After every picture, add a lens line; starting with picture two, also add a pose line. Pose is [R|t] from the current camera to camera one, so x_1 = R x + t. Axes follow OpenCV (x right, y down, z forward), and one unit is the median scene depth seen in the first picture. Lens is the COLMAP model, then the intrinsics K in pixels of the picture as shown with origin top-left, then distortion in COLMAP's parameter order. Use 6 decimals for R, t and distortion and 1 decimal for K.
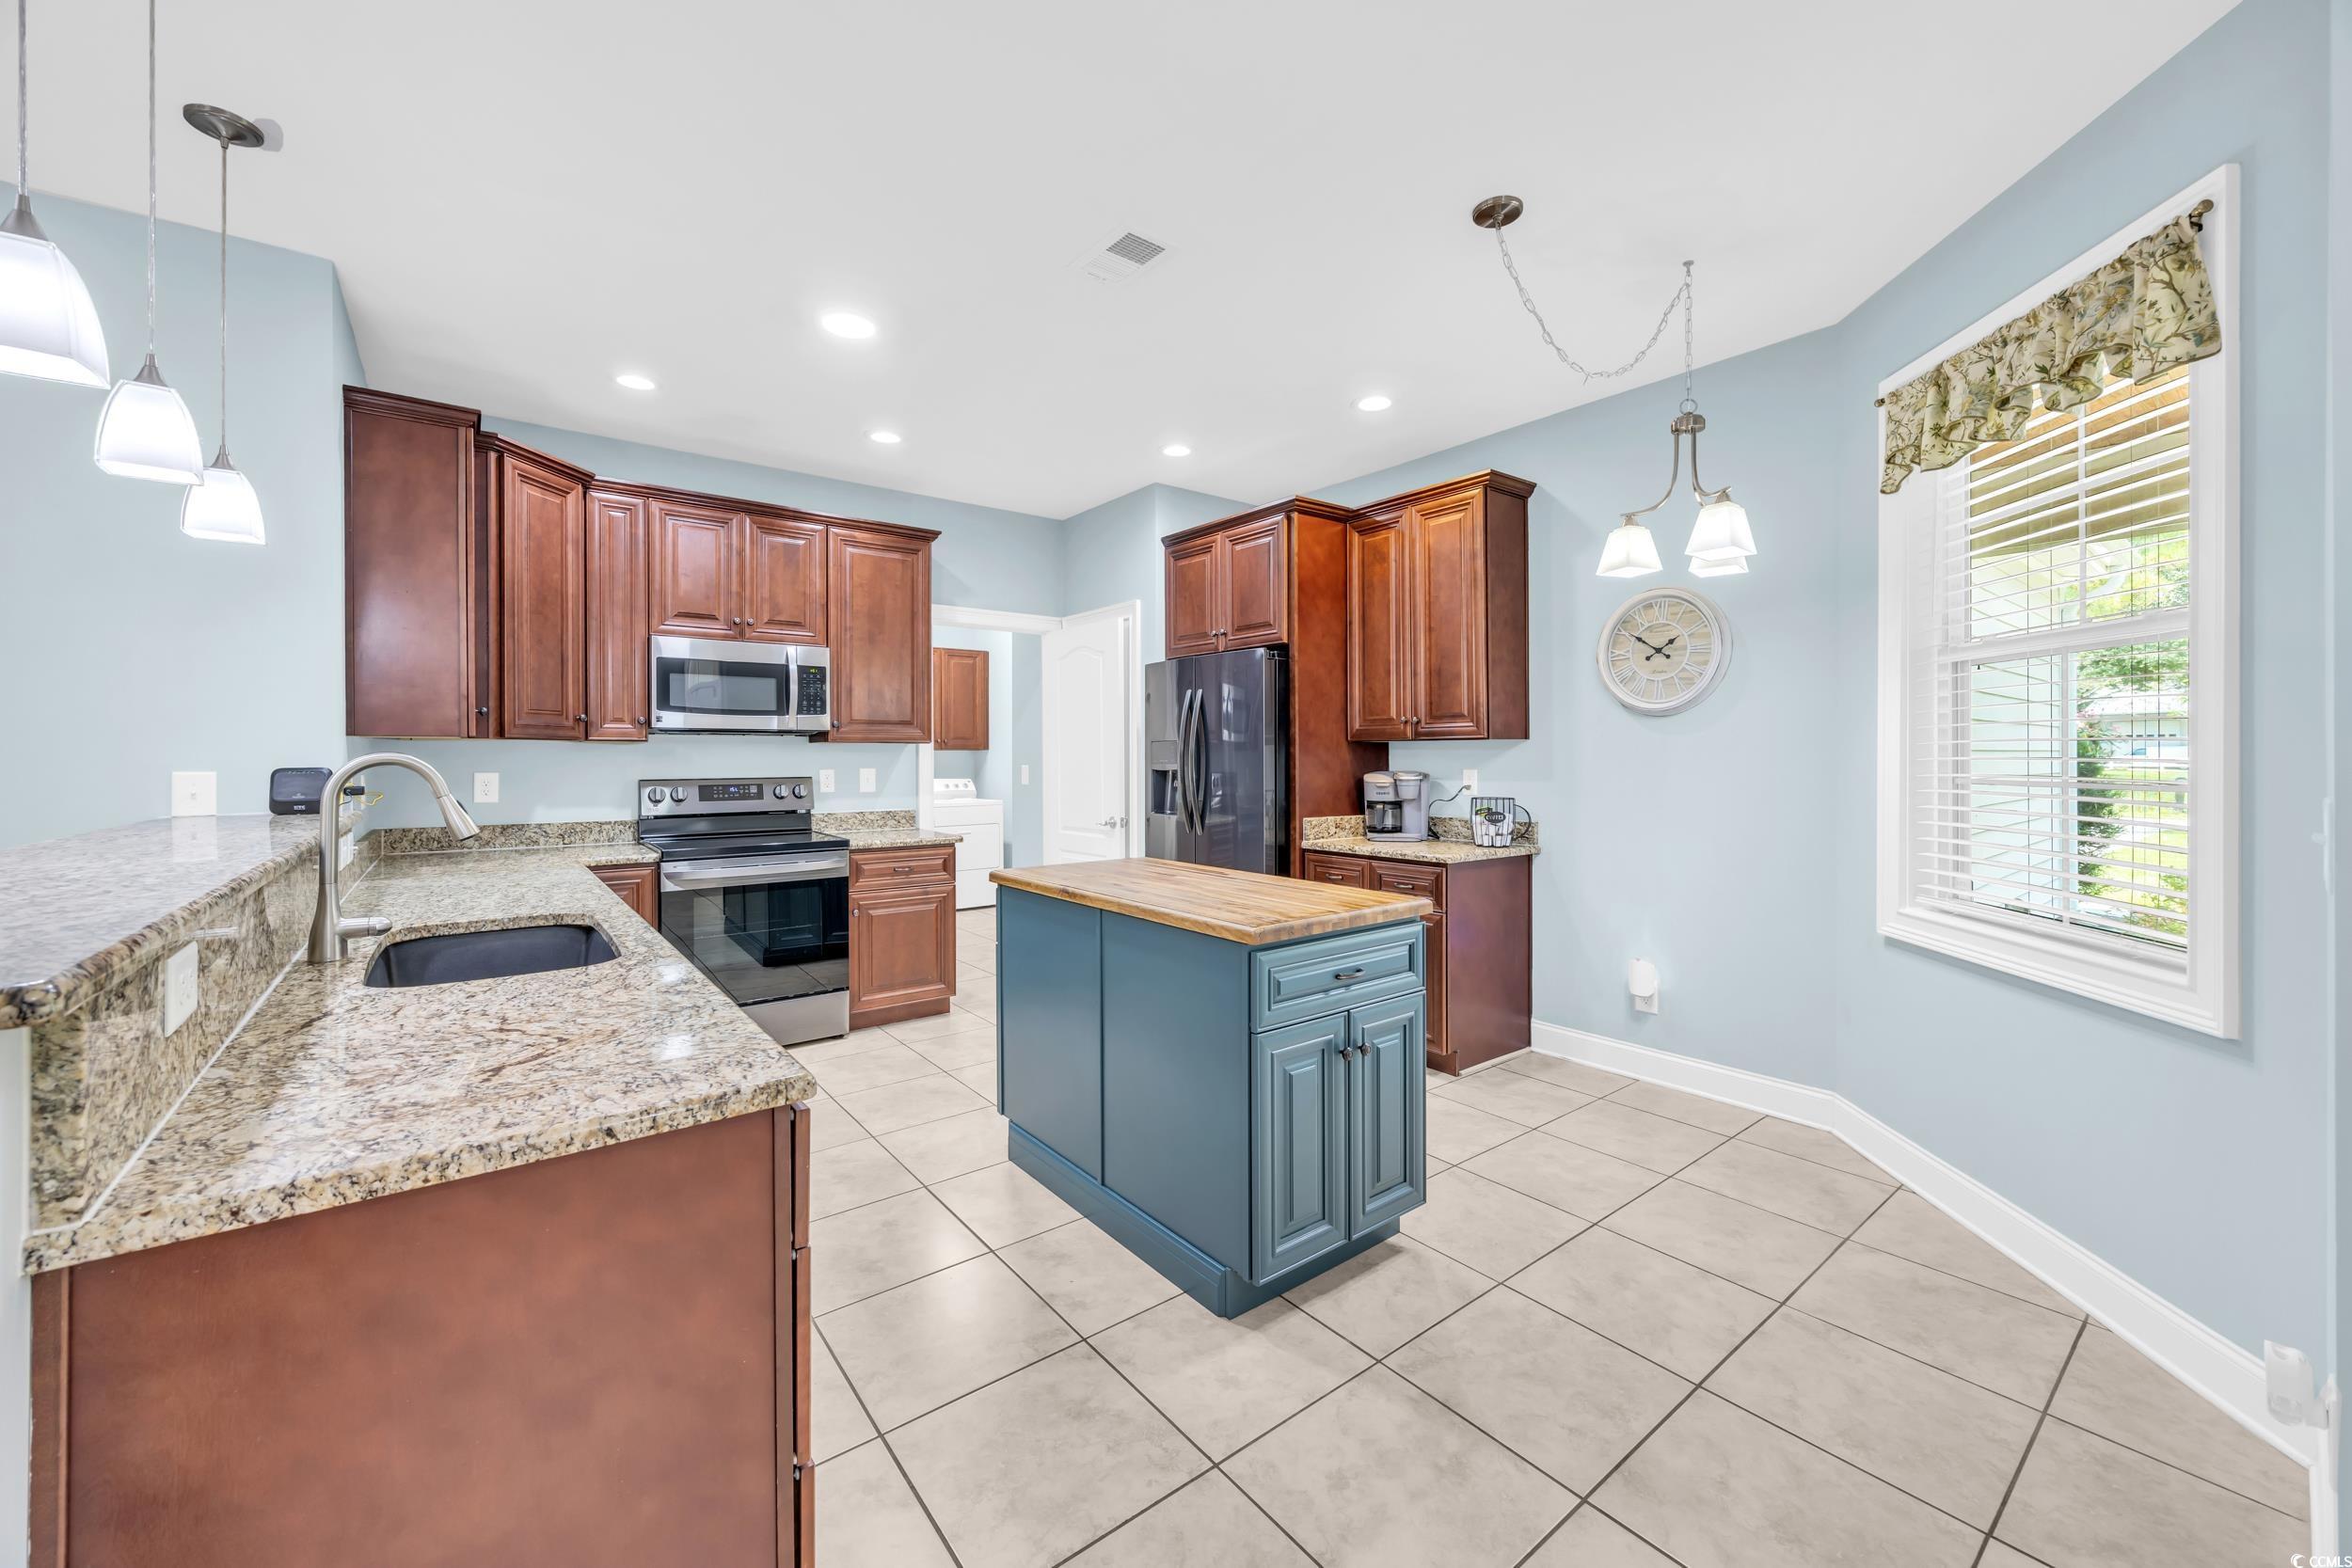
lens RADIAL K [[905.4, 0, 1188.0], [0, 905.4, 763.6], [0, 0, 1]] dist [-0.003415, 0.000333]
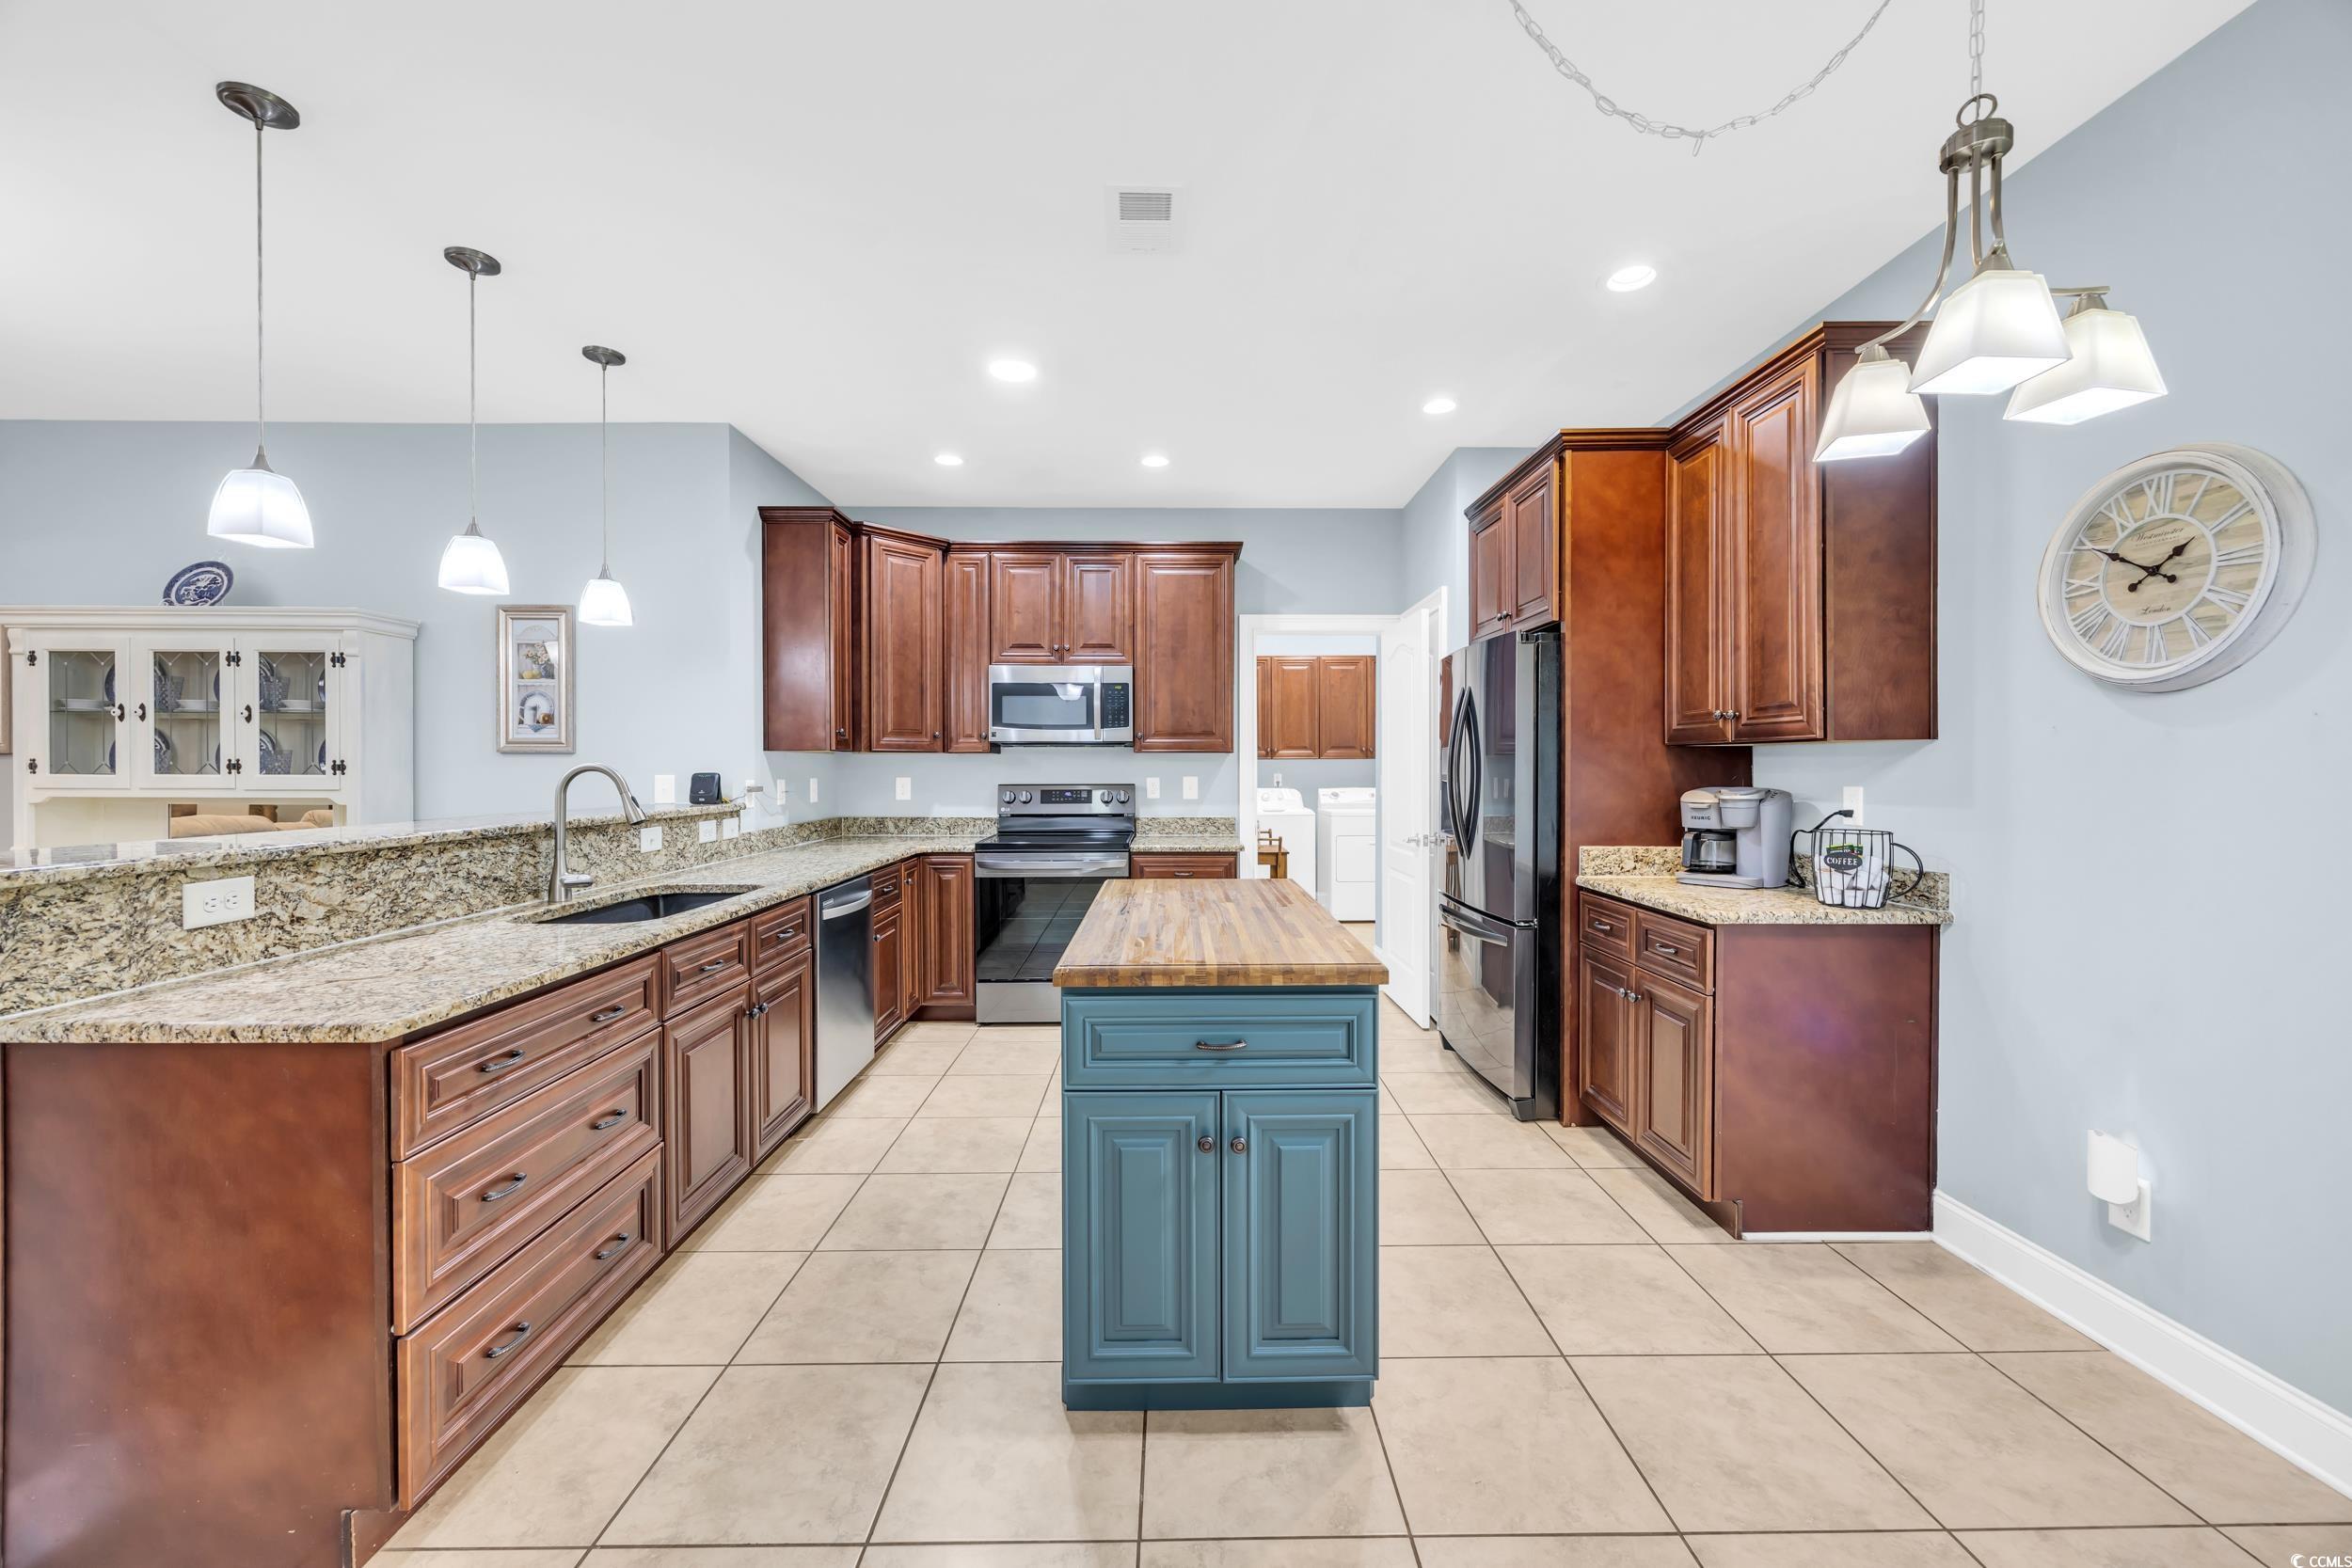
lens RADIAL K [[905.4, 0, 1186.2], [0, 905.4, 778.1], [0, 0, 1]] dist [-0.003415, 0.000333]
pose [[0.795028, 0.009569, -0.606498, 0.349672], [-0.005801, 0.999950, 0.008172, -0.002193], [0.606546, -0.002978, 0.795043, 0.199027]]
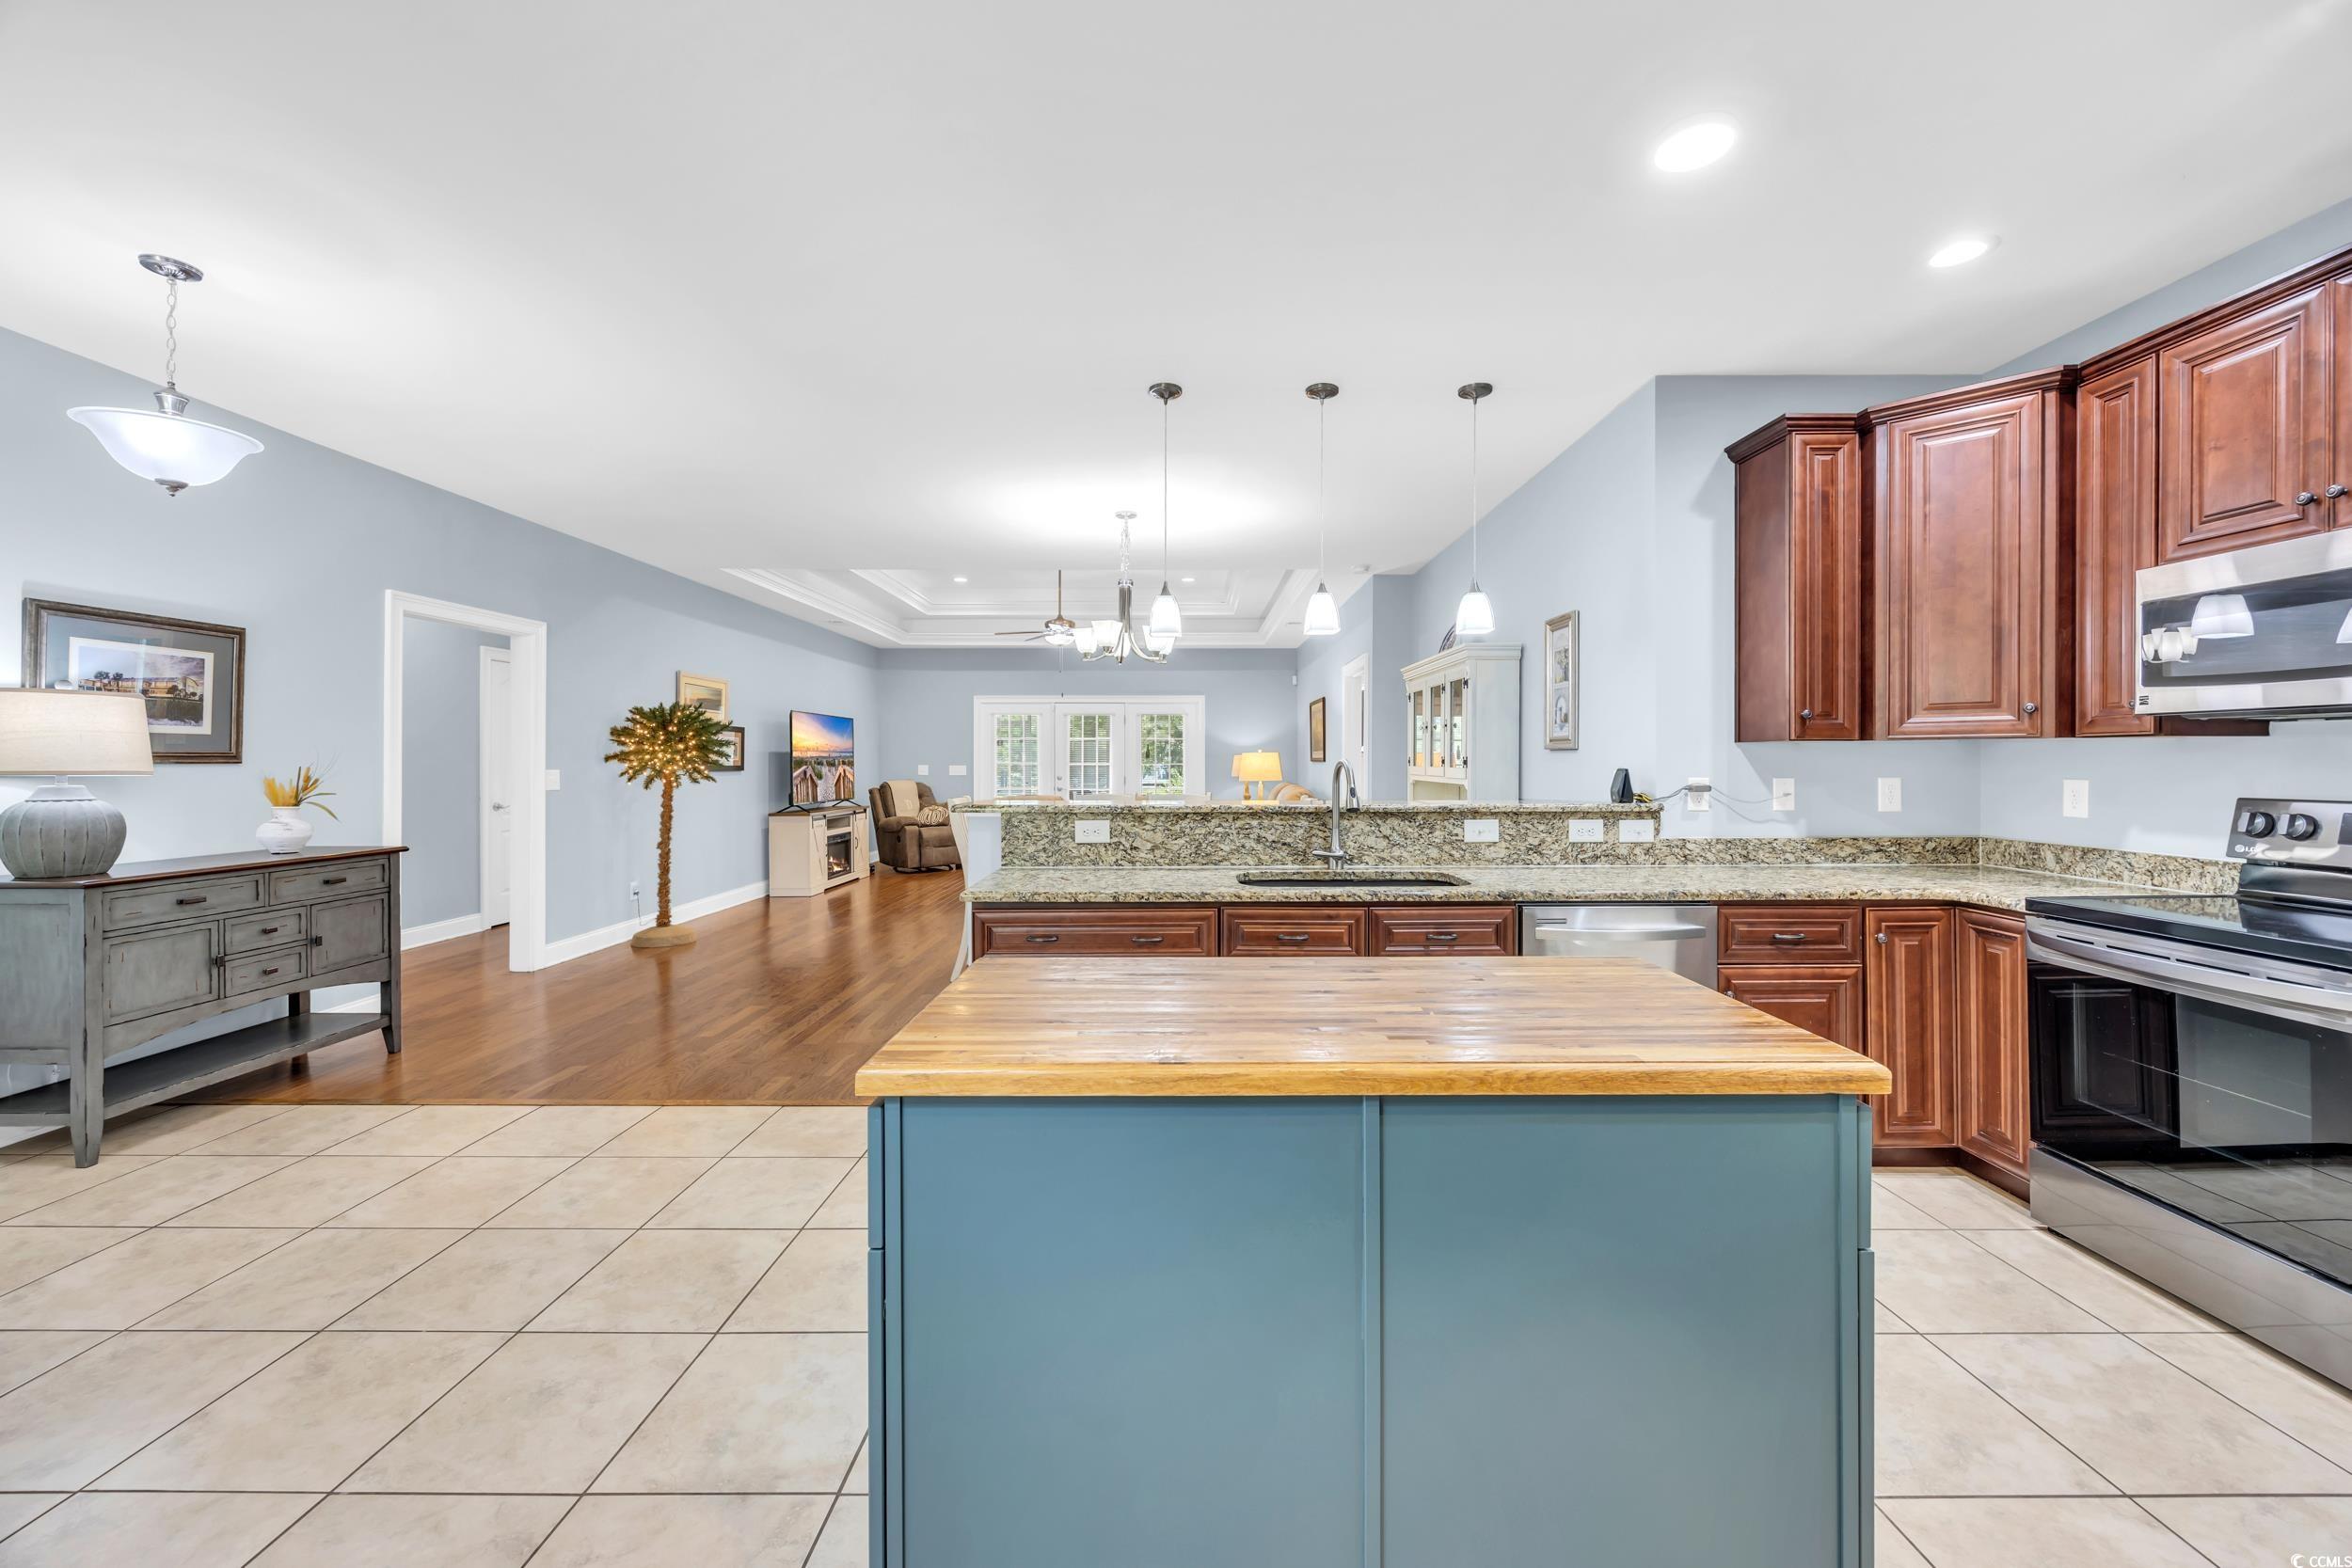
lens RADIAL K [[905.4, 0, 1185.1], [0, 905.4, 775.6], [0, 0, 1]] dist [-0.003415, 0.000333]
pose [[-0.625487, 0.014641, -0.780097, 0.325834], [-0.003409, 0.999763, 0.021497, -0.007981], [0.780227, 0.016105, -0.625289, 0.874798]]
